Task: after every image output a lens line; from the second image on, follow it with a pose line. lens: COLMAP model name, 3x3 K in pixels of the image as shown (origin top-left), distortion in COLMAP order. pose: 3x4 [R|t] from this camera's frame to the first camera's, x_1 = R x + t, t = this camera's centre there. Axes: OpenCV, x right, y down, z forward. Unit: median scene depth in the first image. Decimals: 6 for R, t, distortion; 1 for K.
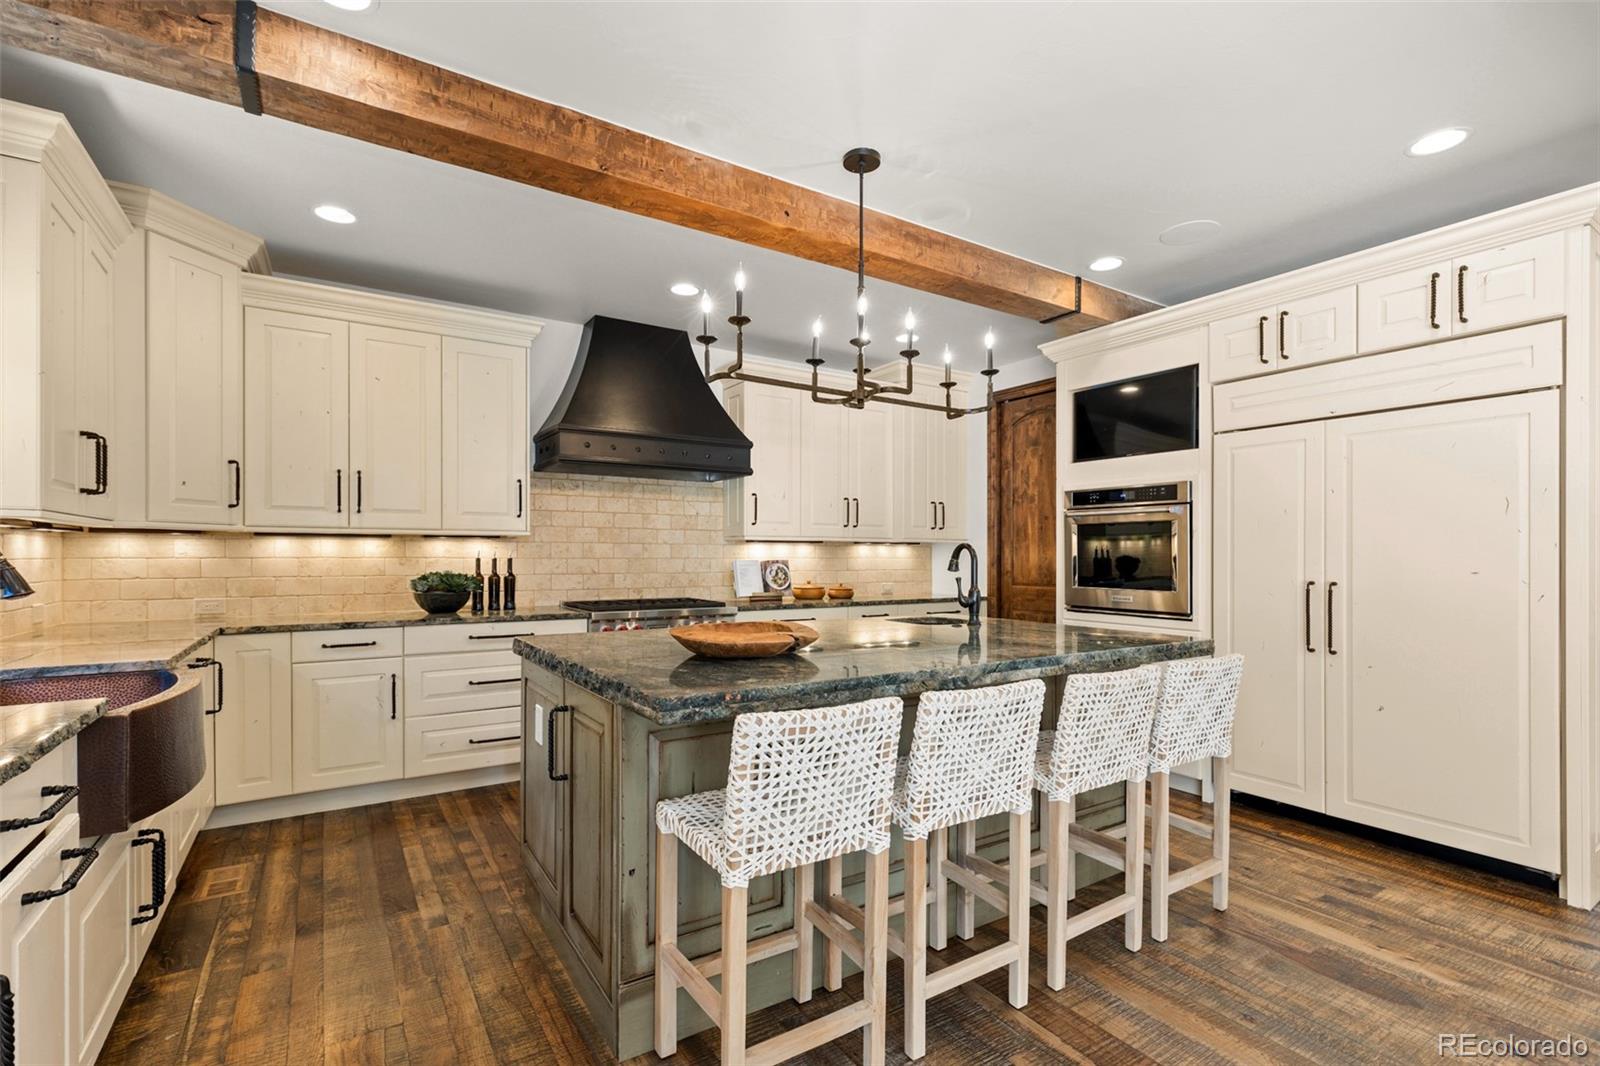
lens RADIAL K [[726.4, 0, 802.4], [0, 726.4, 553.3], [0, 0, 1]] dist [0.000008, -0.000445]
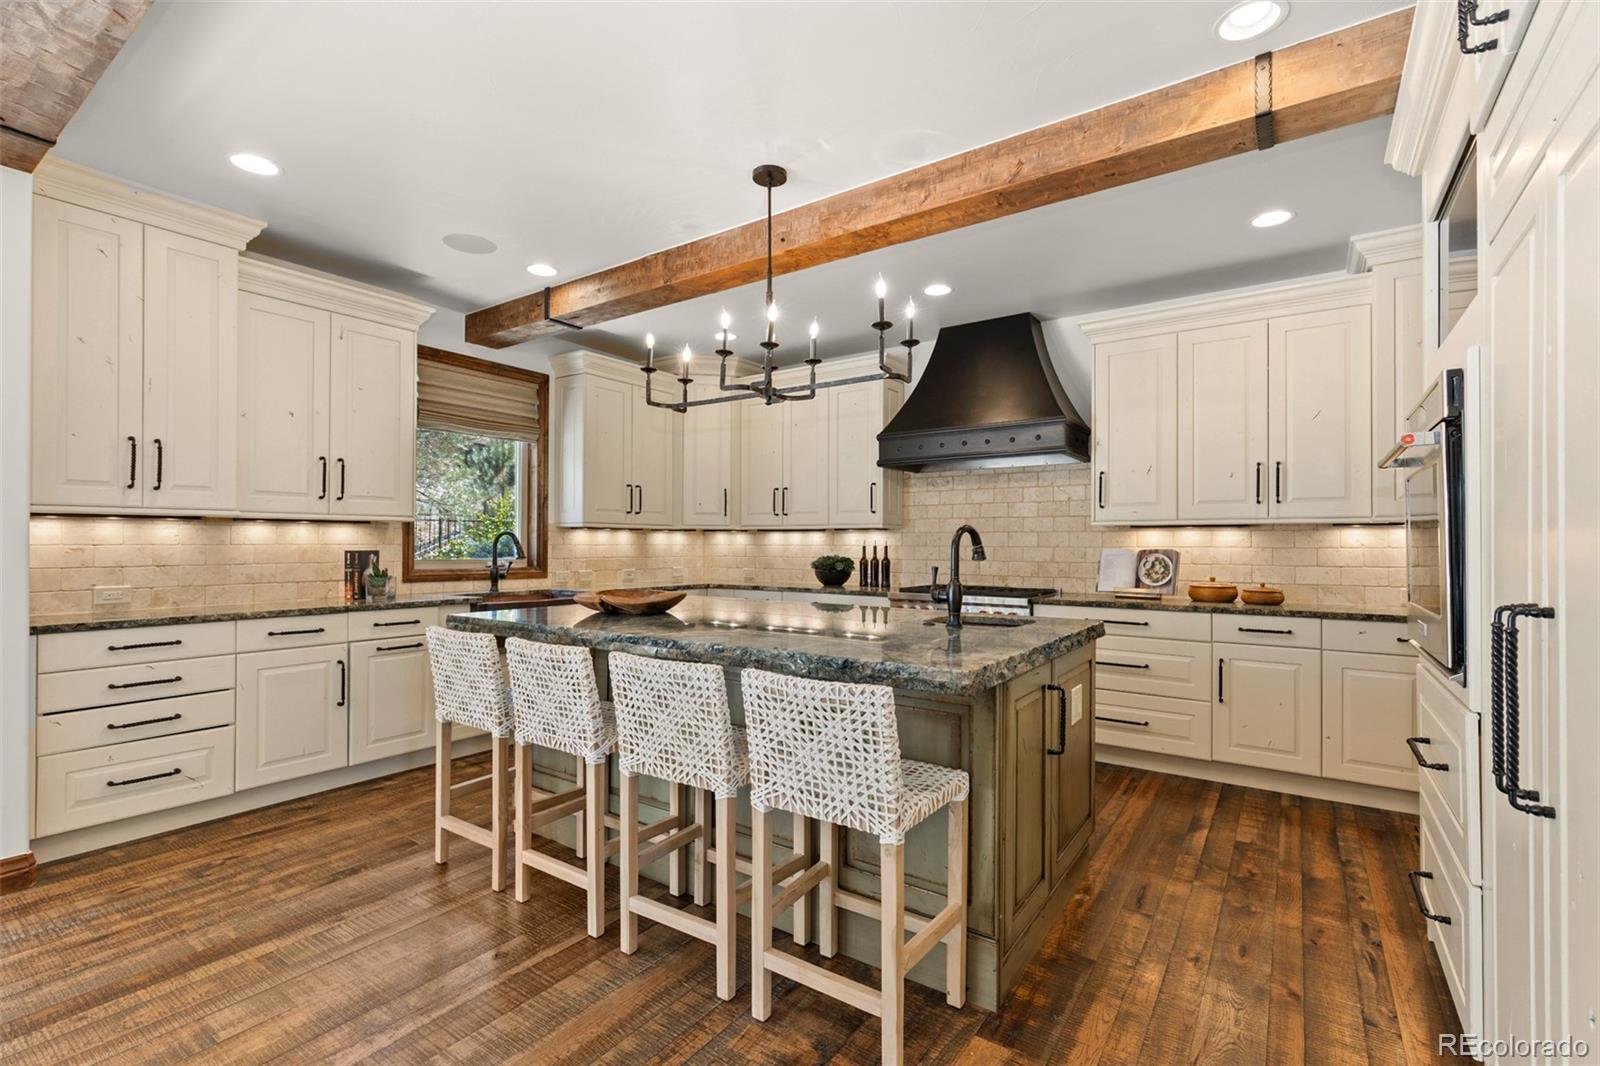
lens RADIAL K [[714.4, 0, 801.8], [0, 714.4, 538.3], [0, 0, 1]] dist [0.004377, -0.001467]
pose [[0.379393, -0.008459, -0.925197, 0.728977], [-0.000778, 0.999955, -0.009461, 0.006255], [0.925235, 0.004309, 0.379370, 0.433323]]
